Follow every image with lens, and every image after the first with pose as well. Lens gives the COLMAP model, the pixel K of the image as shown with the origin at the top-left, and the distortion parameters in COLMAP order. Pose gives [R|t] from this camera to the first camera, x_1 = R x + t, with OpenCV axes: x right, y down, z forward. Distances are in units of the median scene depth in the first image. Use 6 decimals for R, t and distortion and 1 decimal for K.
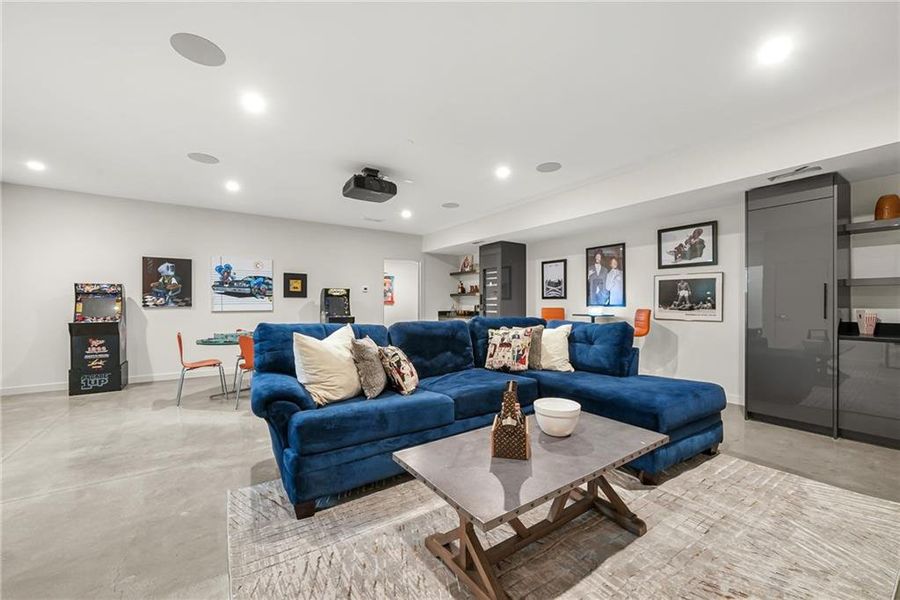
lens RADIAL K [[355.4, 0, 456.0], [0, 355.4, 303.0], [0, 0, 1]] dist [0.000465, 0.000798]
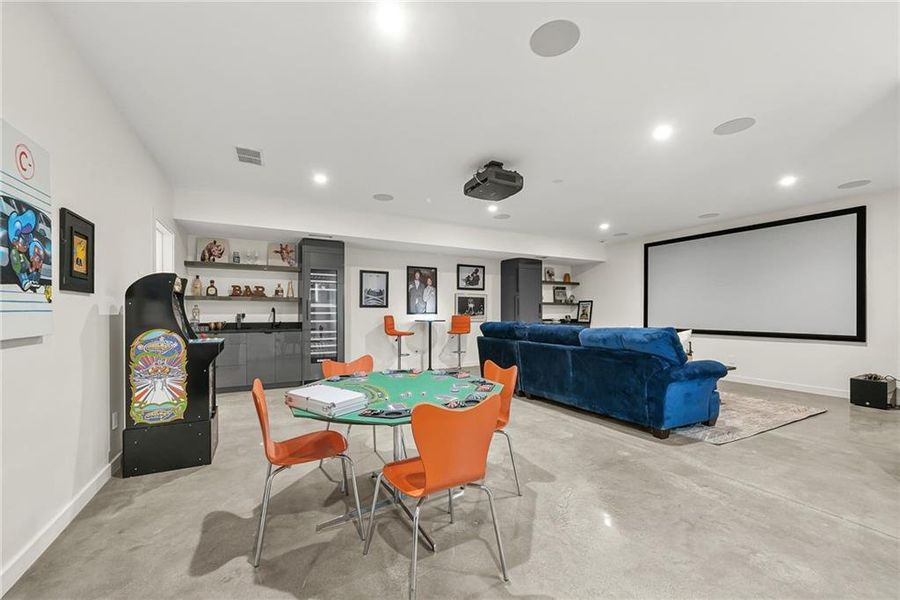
lens RADIAL K [[355.4, 0, 454.3], [0, 355.4, 307.8], [0, 0, 1]] dist [0.000465, 0.000798]
pose [[0.117842, 0.011354, 0.992967, -0.878267], [-0.001157, 0.999936, -0.011297, 0.001552], [-0.993032, 0.000183, 0.117847, 0.758264]]
